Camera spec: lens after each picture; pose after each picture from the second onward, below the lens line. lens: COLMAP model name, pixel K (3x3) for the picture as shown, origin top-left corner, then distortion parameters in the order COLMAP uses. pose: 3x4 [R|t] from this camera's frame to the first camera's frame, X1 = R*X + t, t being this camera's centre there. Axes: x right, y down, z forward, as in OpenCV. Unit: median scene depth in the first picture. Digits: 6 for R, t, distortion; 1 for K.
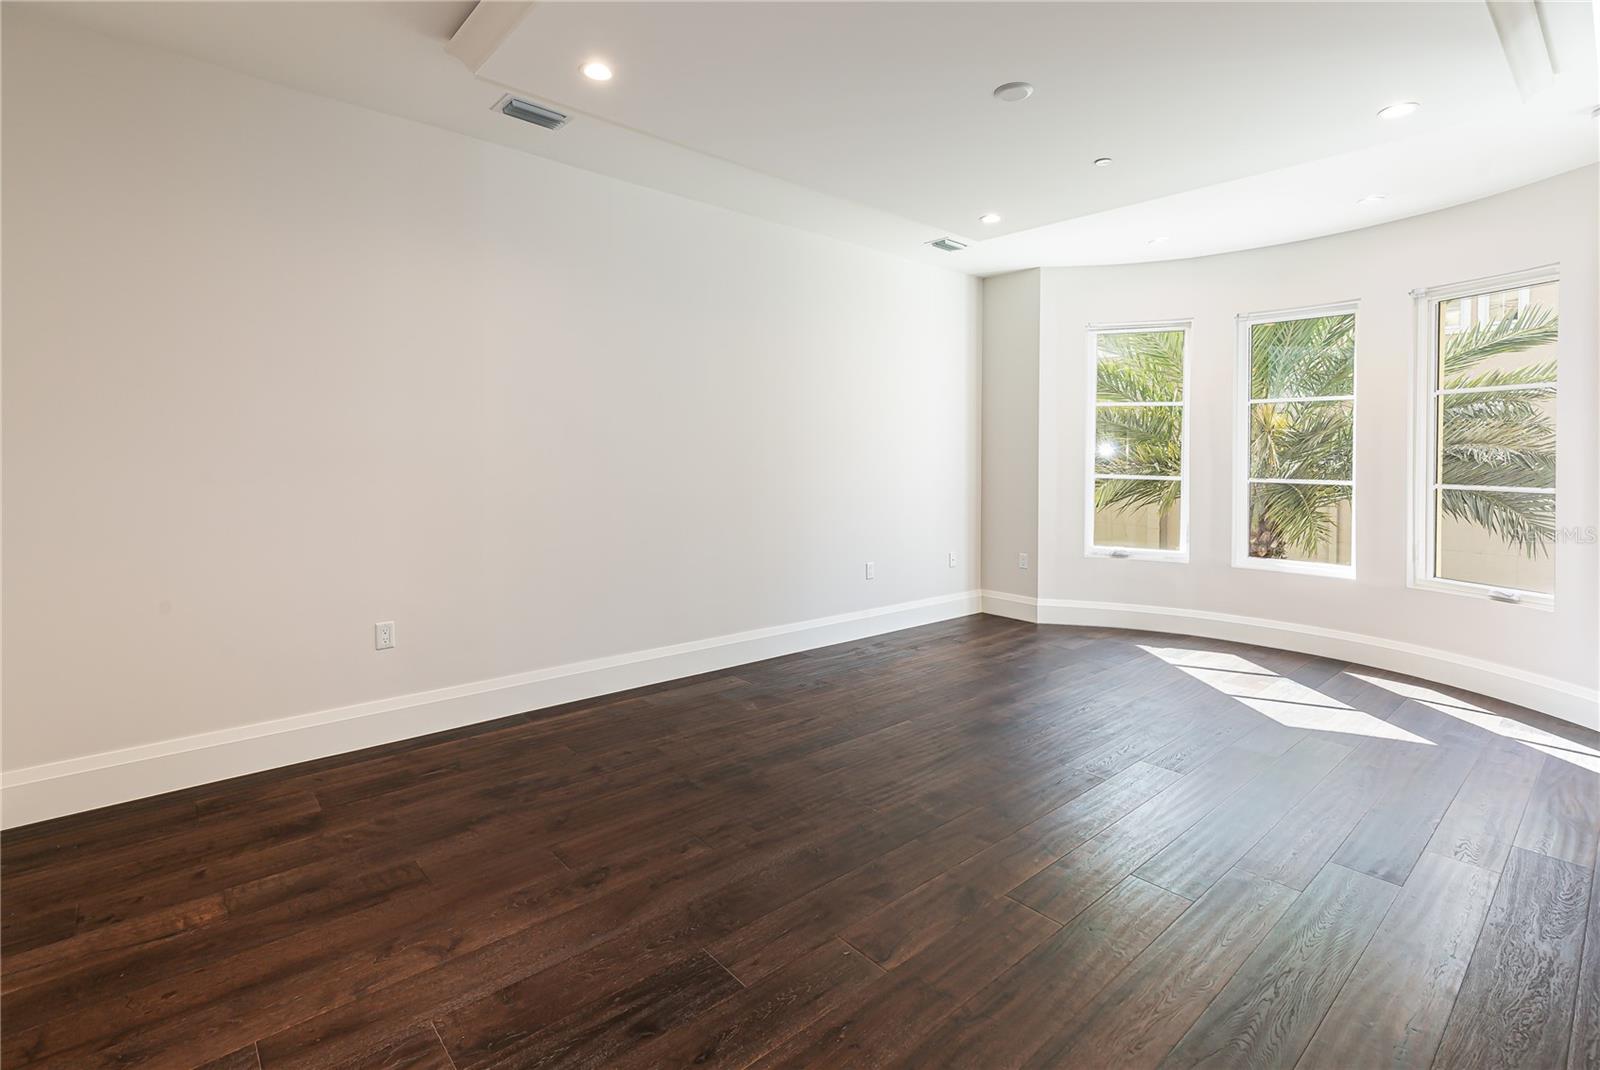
lens RADIAL K [[732.3, 0, 799.4], [0, 732.3, 537.3], [0, 0, 1]] dist [0.008272, 0.000434]
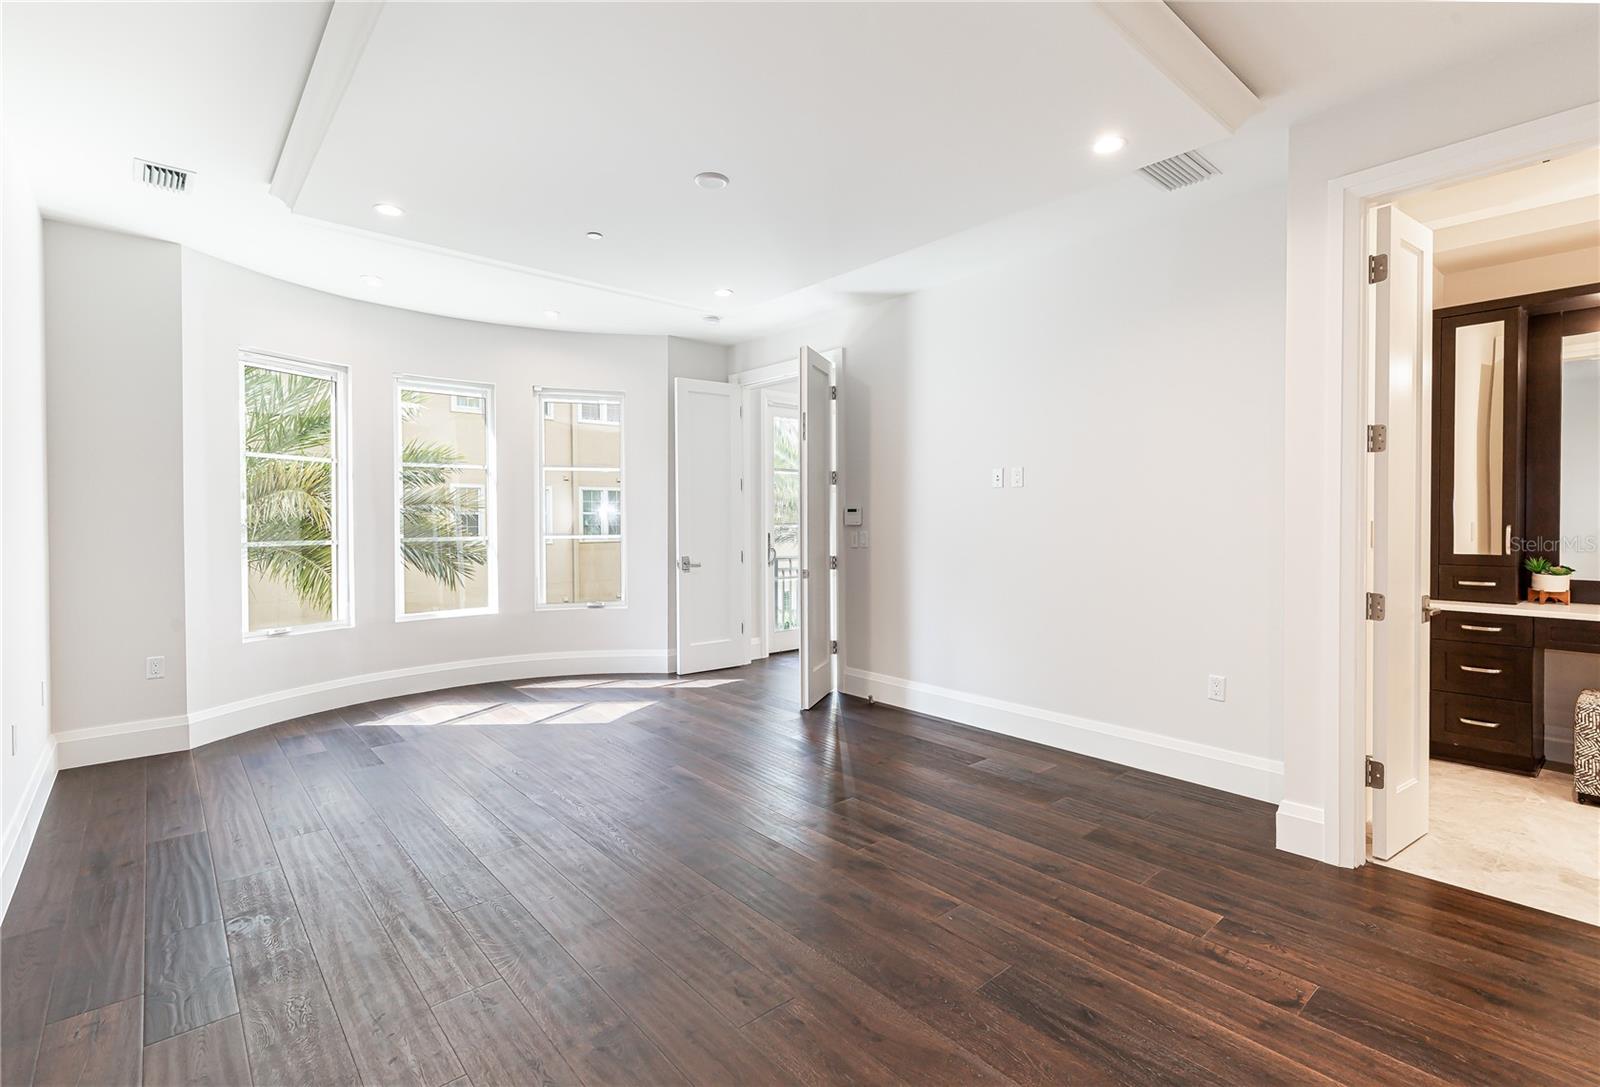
lens RADIAL K [[750.1, 0, 819.4], [0, 750.1, 530.2], [0, 0, 1]] dist [0.004477, 0.000367]
pose [[-0.019923, -0.016541, 0.999665, -1.135047], [0.104716, 0.994329, 0.018540, -0.114496], [-0.994303, 0.105051, -0.018078, 1.142255]]
